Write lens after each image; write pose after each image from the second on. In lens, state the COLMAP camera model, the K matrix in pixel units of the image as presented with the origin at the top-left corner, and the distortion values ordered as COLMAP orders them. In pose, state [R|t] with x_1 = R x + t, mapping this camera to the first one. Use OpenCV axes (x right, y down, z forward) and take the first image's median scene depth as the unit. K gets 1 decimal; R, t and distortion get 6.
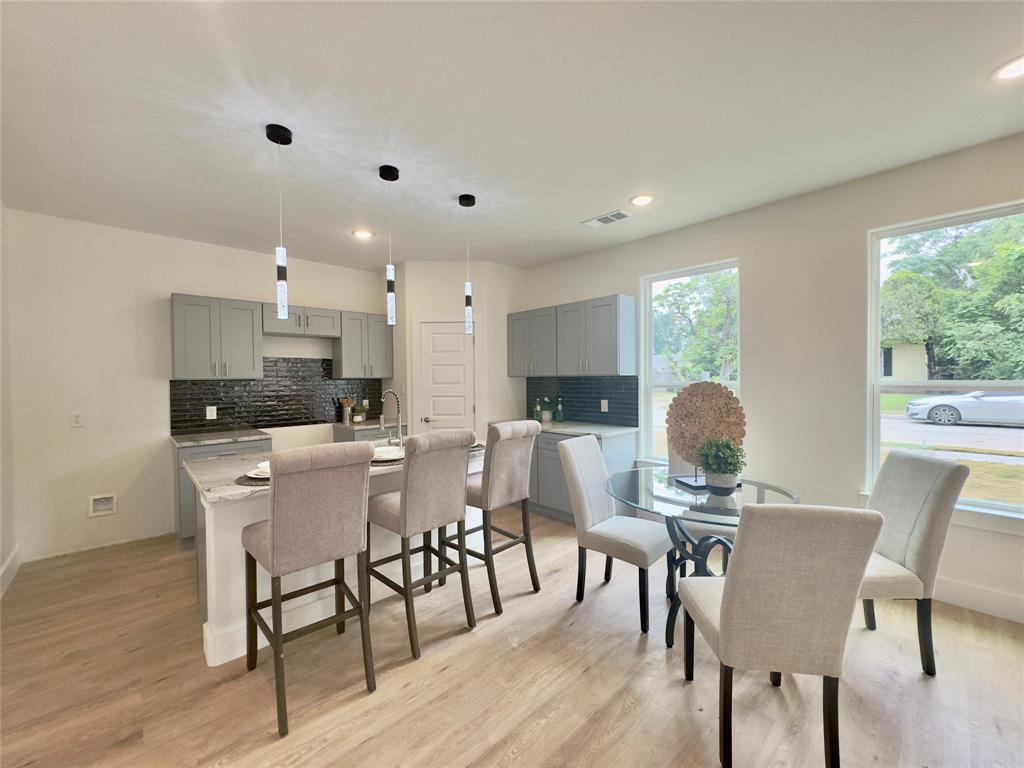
lens RADIAL K [[412.2, 0, 513.8], [0, 412.2, 383.1], [0, 0, 1]] dist [-0.004090, 0.000174]
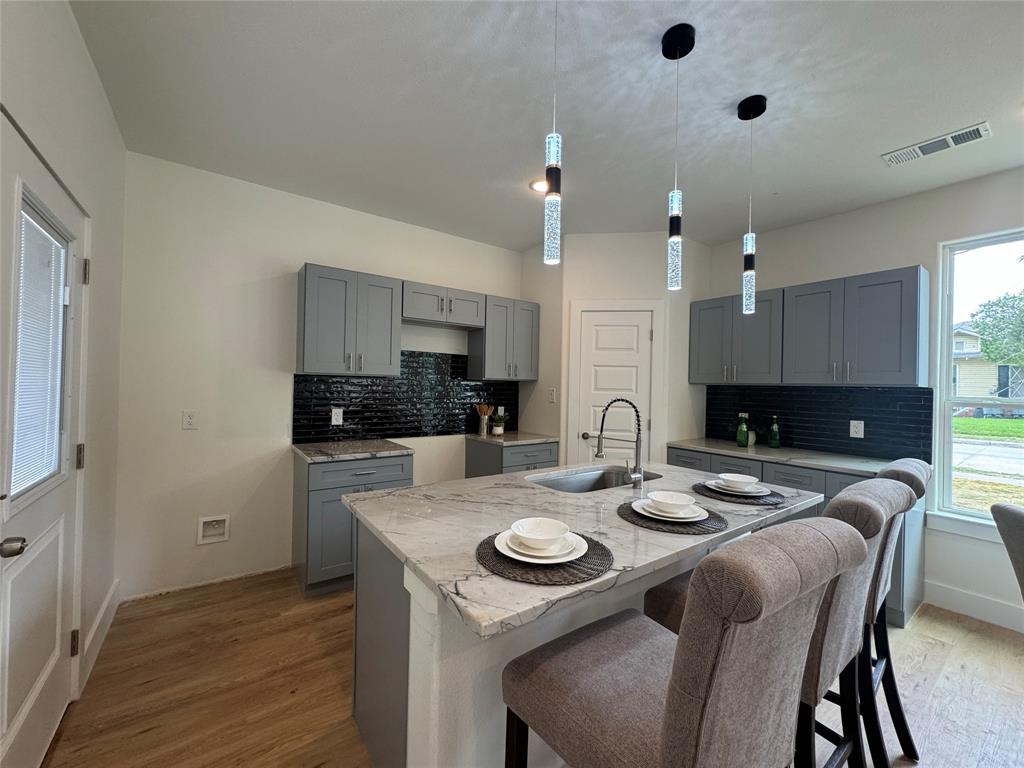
lens RADIAL K [[412.2, 0, 512.1], [0, 412.2, 383.9], [0, 0, 1]] dist [-0.004090, 0.000174]
pose [[0.991603, 0.031350, -0.125460, -0.295808], [-0.033532, 0.999320, -0.015317, 0.008700], [0.124895, 0.019395, 0.991980, 0.243723]]
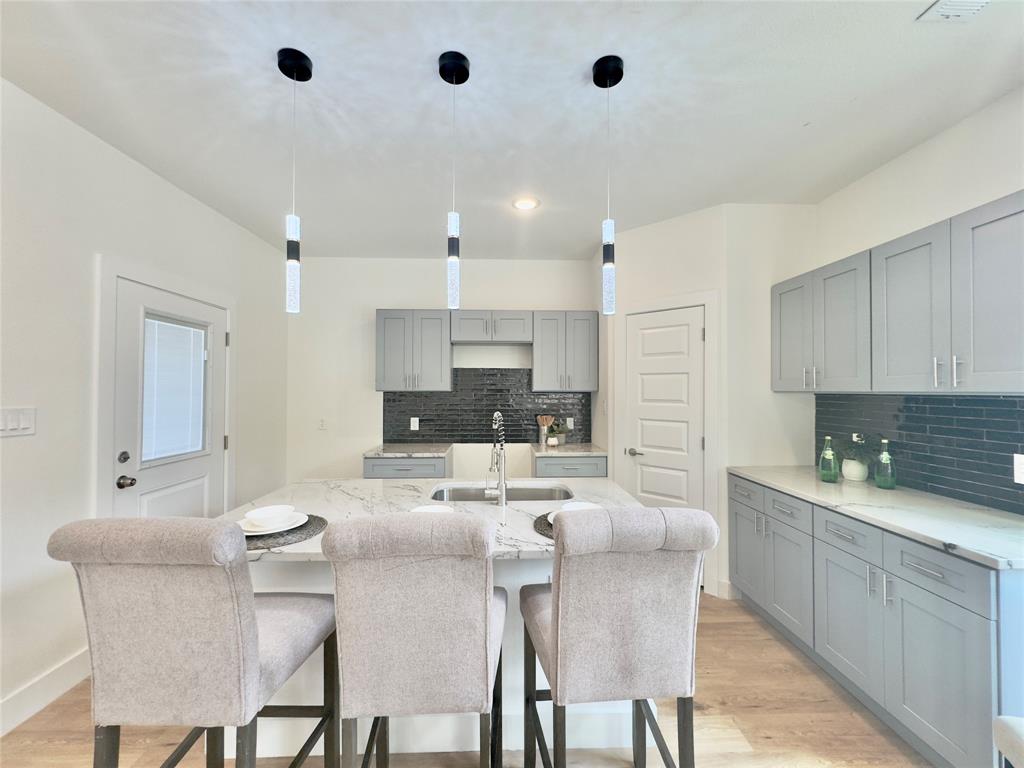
lens RADIAL K [[412.2, 0, 511.7], [0, 412.2, 385.9], [0, 0, 1]] dist [-0.004090, 0.000174]
pose [[0.748240, 0.005790, -0.663403, 0.116262], [-0.017946, 0.999773, -0.011515, -0.014080], [0.663186, 0.020522, 0.748174, 0.390719]]
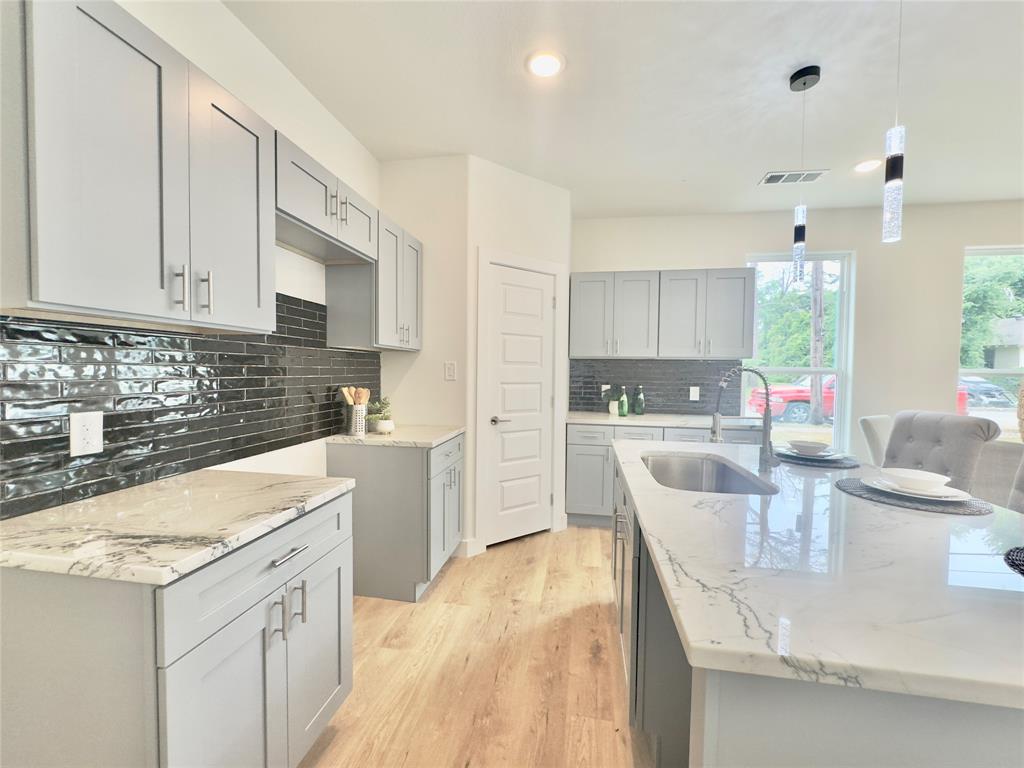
lens RADIAL K [[412.2, 0, 511.4], [0, 412.2, 385.0], [0, 0, 1]] dist [-0.004090, 0.000174]
pose [[0.802046, -0.001510, 0.597260, -0.657607], [-0.015010, 0.999630, 0.022684, 0.023826], [-0.597074, -0.027159, 0.801727, 0.563248]]
